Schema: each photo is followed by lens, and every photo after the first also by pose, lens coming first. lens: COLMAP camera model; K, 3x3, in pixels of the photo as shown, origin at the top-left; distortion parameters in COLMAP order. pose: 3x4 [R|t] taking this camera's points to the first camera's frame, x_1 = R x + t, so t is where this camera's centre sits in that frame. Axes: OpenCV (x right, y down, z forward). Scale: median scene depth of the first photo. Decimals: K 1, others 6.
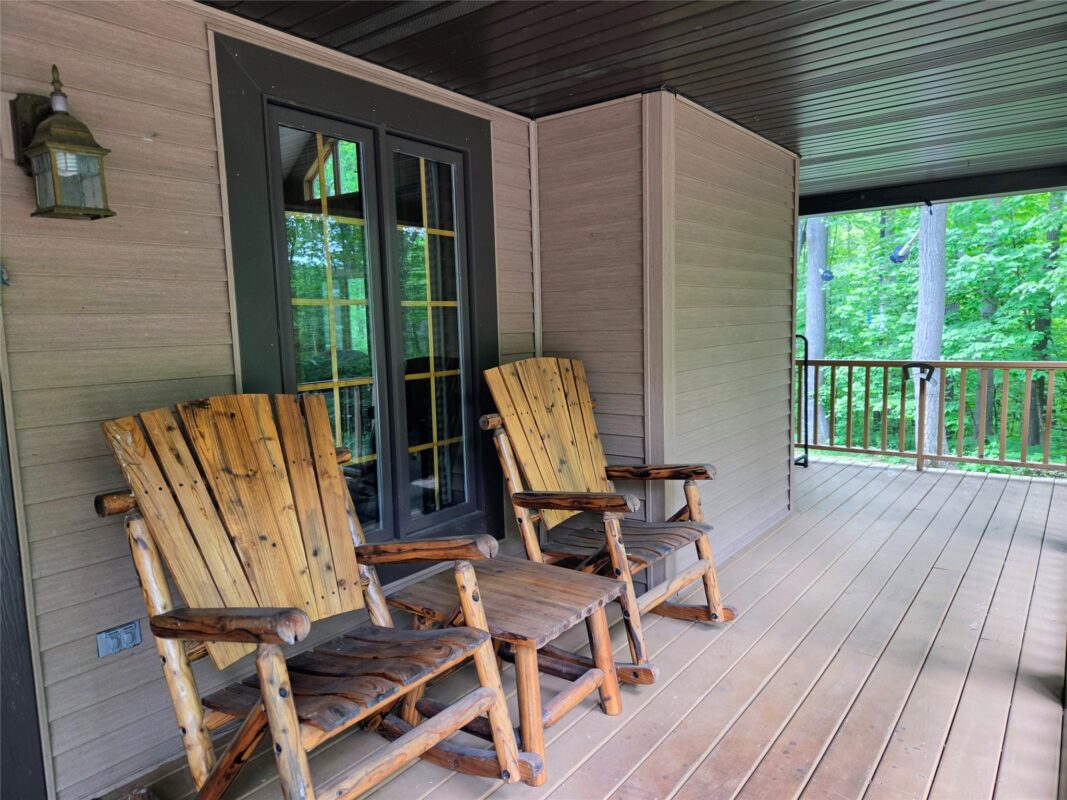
lens RADIAL K [[723.2, 0, 533.5], [0, 723.2, 400.0], [0, 0, 1]] dist [0.008406, 0.000649]
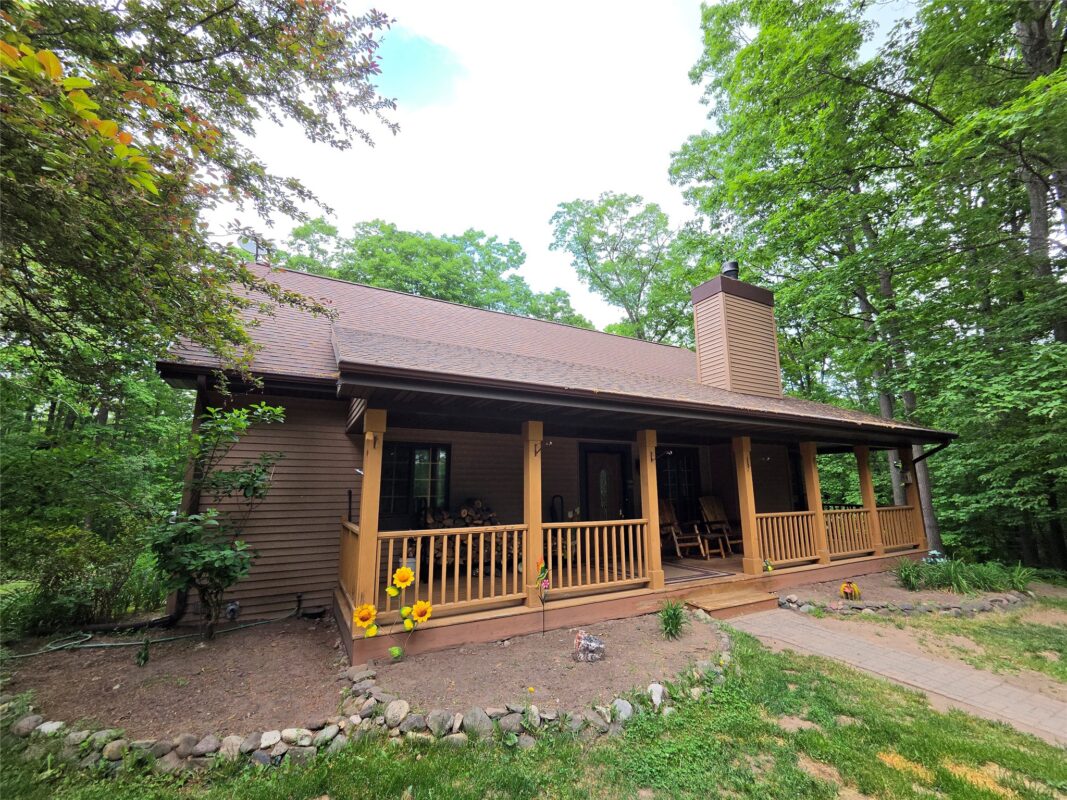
lens RADIAL K [[429.9, 0, 533.5], [0, 429.9, 400.0], [0, 0, 1]] dist [-0.001988, -0.000305]
pose [[0.910076, -0.046271, -0.411849, 0.042786], [-0.075200, 0.958816, -0.273893, 0.064972], [0.407561, 0.280234, 0.869116, -0.618725]]
